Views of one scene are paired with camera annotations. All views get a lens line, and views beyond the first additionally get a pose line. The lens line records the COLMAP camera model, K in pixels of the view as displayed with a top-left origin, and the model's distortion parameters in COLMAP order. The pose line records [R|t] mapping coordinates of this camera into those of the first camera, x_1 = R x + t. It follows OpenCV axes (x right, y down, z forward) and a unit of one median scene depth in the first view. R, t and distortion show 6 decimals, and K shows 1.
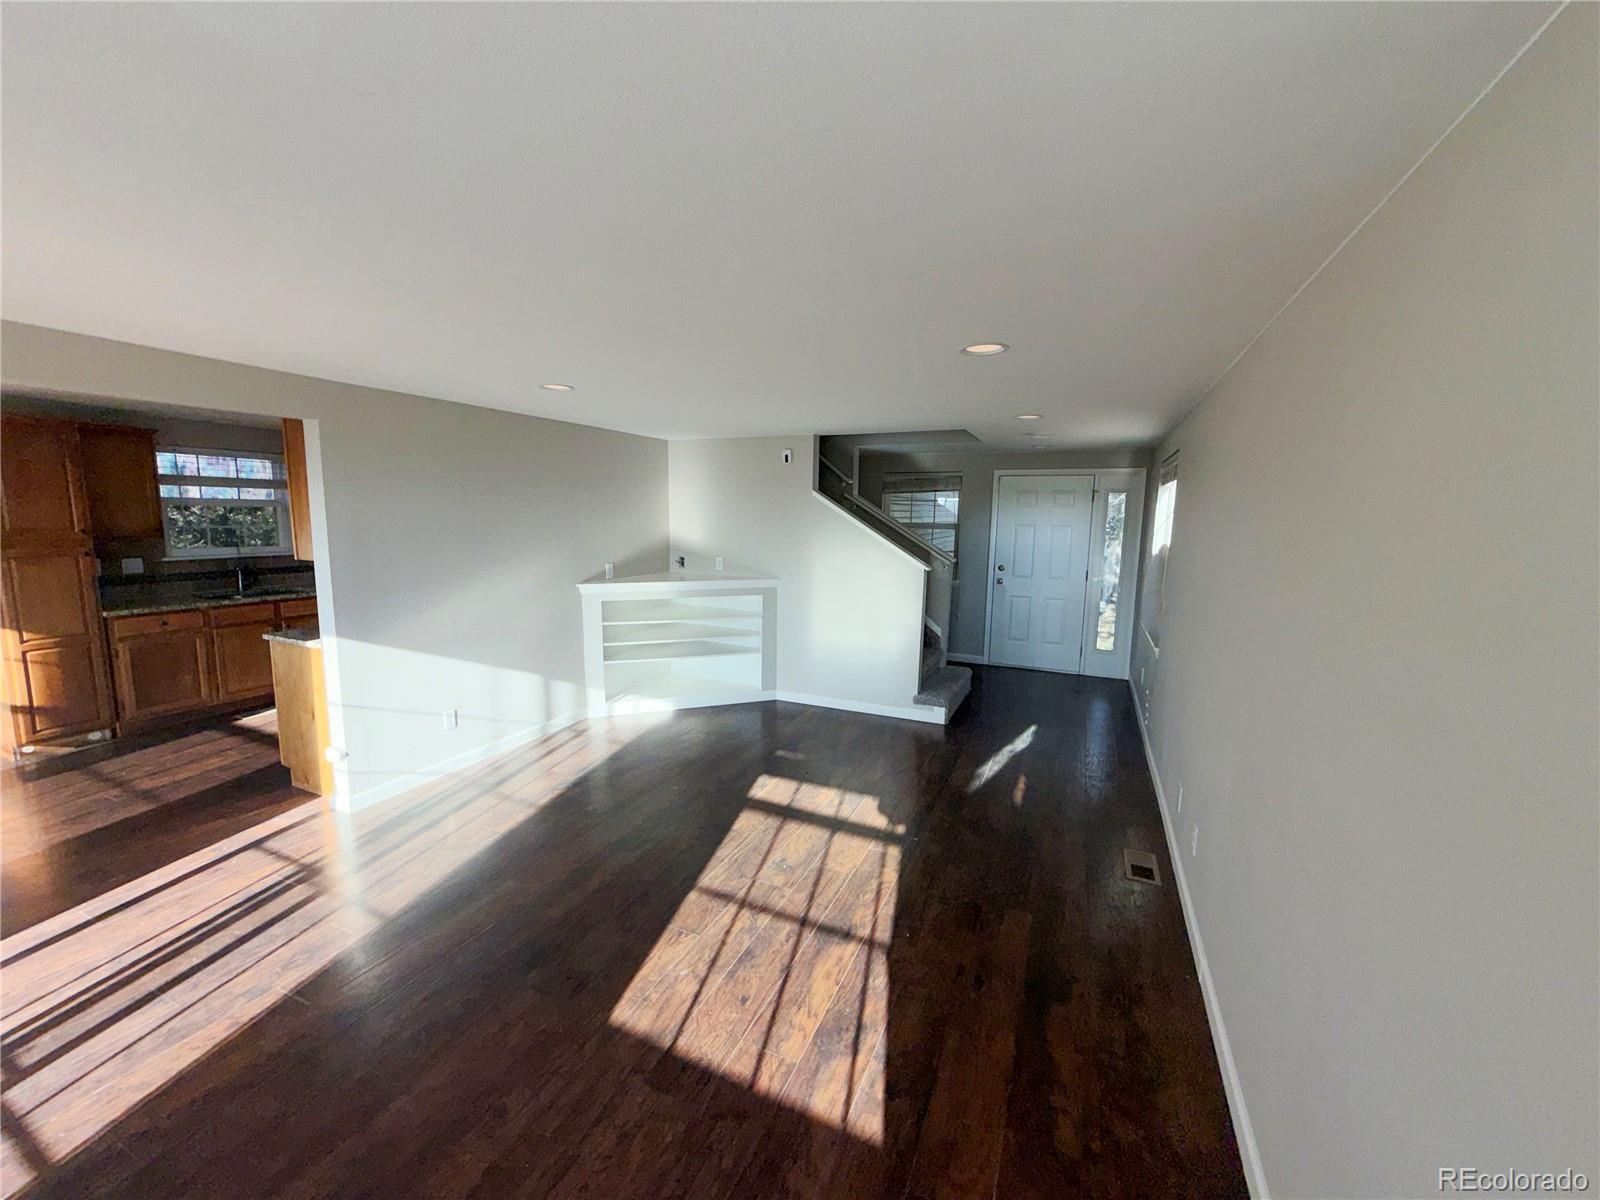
lens RADIAL K [[647.2, 0, 792.6], [0, 647.2, 609.3], [0, 0, 1]] dist [0.011460, 0.000322]
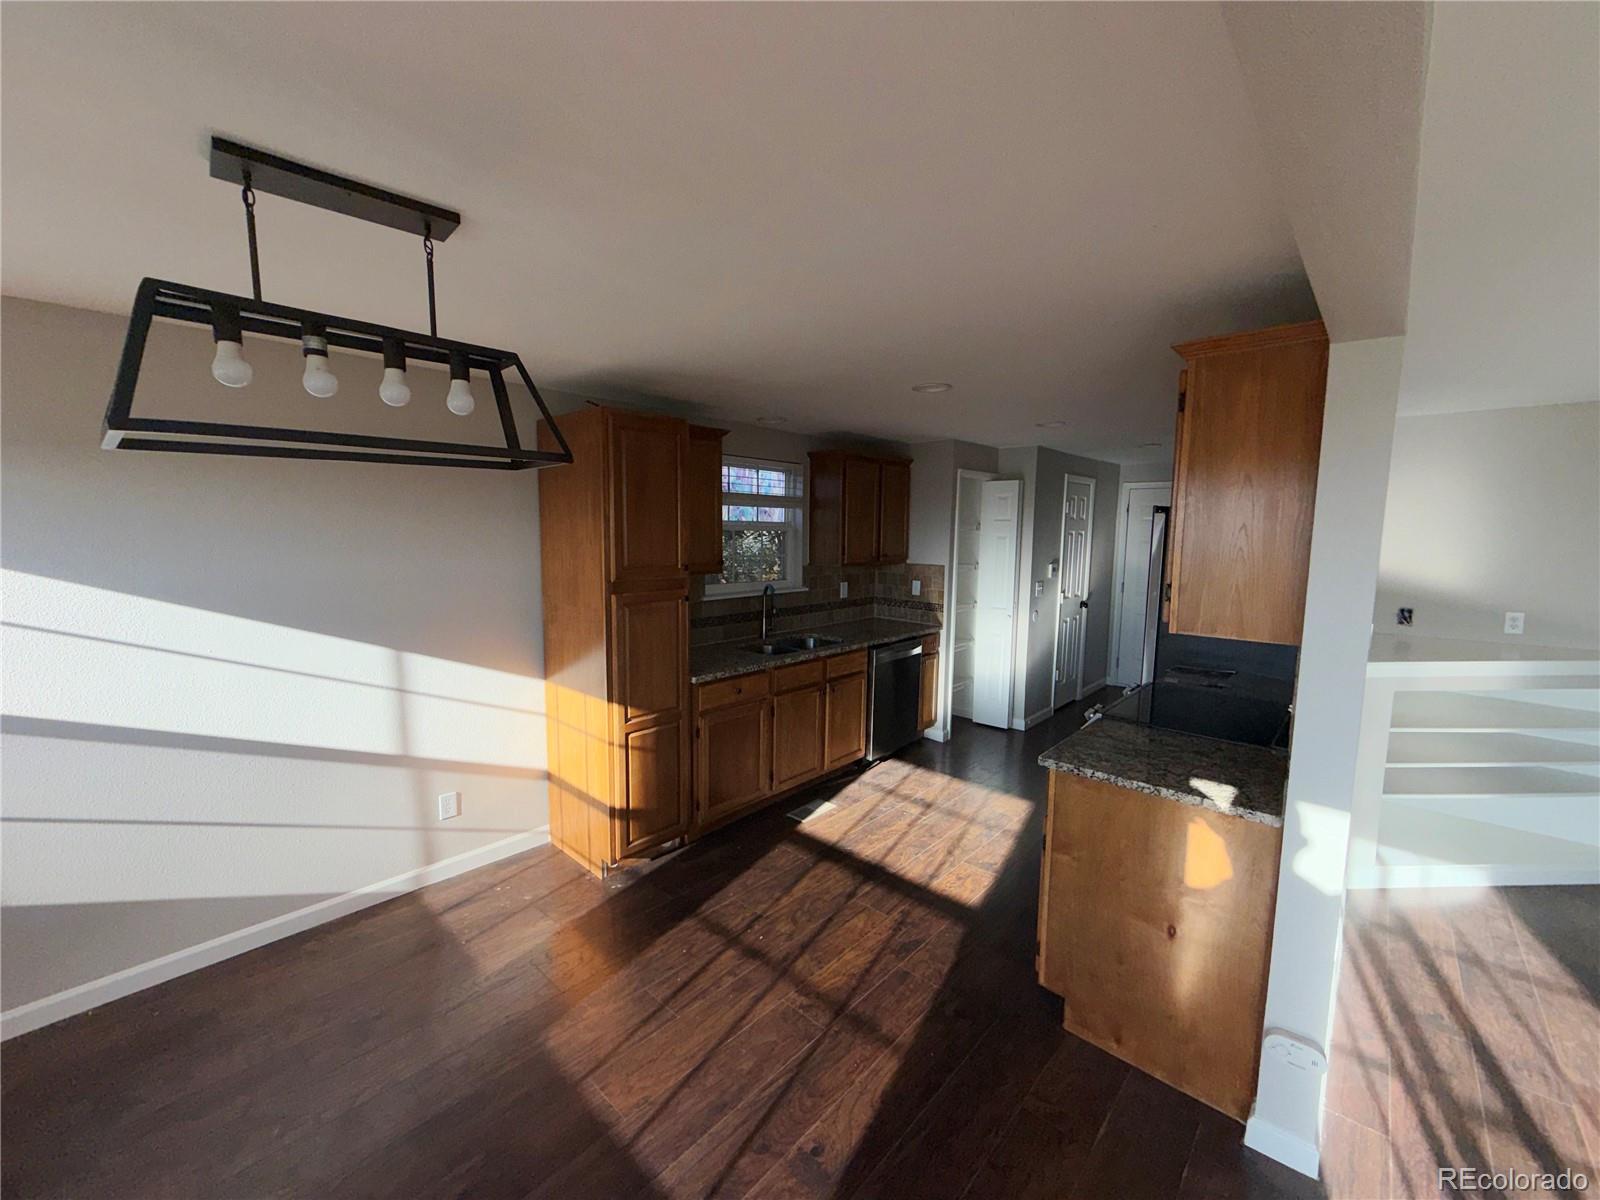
lens RADIAL K [[647.2, 0, 799.1], [0, 647.2, 594.3], [0, 0, 1]] dist [0.011460, 0.000322]
pose [[0.958456, 0.024918, -0.284149, -0.708642], [-0.037452, 0.998546, -0.038763, -0.062633], [0.282771, 0.047795, 0.957996, 0.322820]]
